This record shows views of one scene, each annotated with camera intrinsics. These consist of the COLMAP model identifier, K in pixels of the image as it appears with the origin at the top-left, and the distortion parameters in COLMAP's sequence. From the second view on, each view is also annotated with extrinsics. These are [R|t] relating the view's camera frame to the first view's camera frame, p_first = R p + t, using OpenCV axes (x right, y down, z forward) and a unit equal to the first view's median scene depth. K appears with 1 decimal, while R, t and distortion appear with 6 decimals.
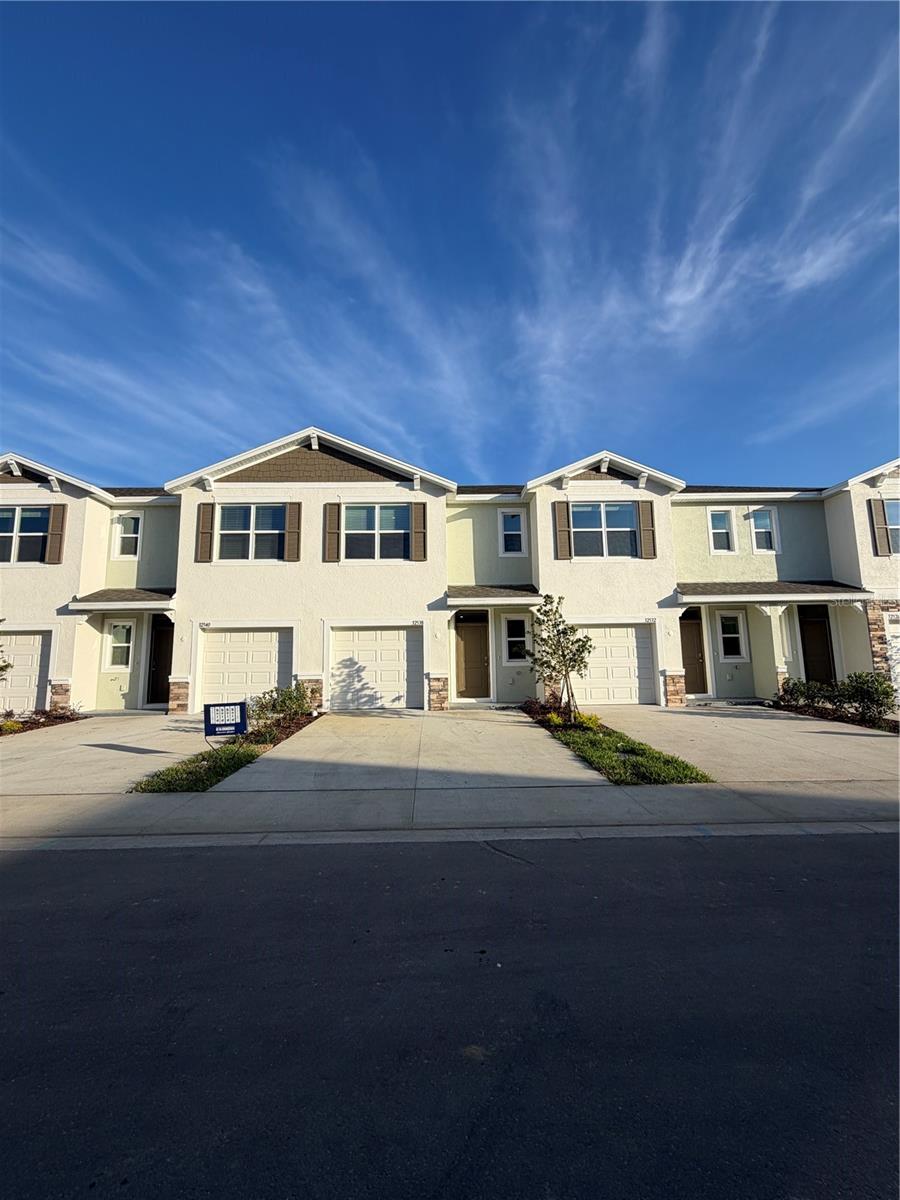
lens RADIAL K [[478.1, 0, 446.9], [0, 478.1, 587.7], [0, 0, 1]] dist [0.002063, -0.000175]
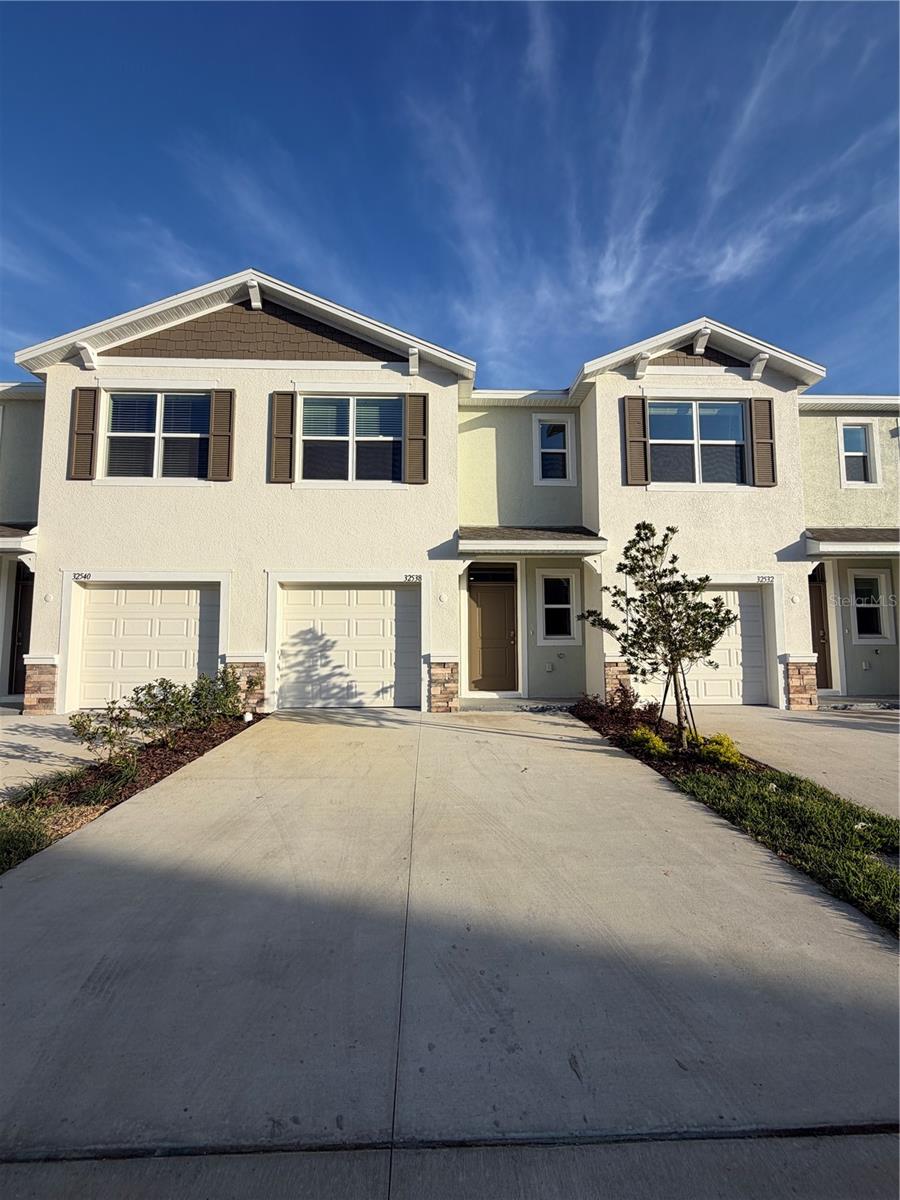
lens RADIAL K [[478.1, 0, 448.5], [0, 478.1, 587.9], [0, 0, 1]] dist [0.002063, -0.000175]
pose [[0.999829, 0.014140, 0.011899, -0.019250], [-0.014742, 0.998532, 0.052125, 0.050644], [-0.011145, -0.052291, 0.998570, 0.337721]]
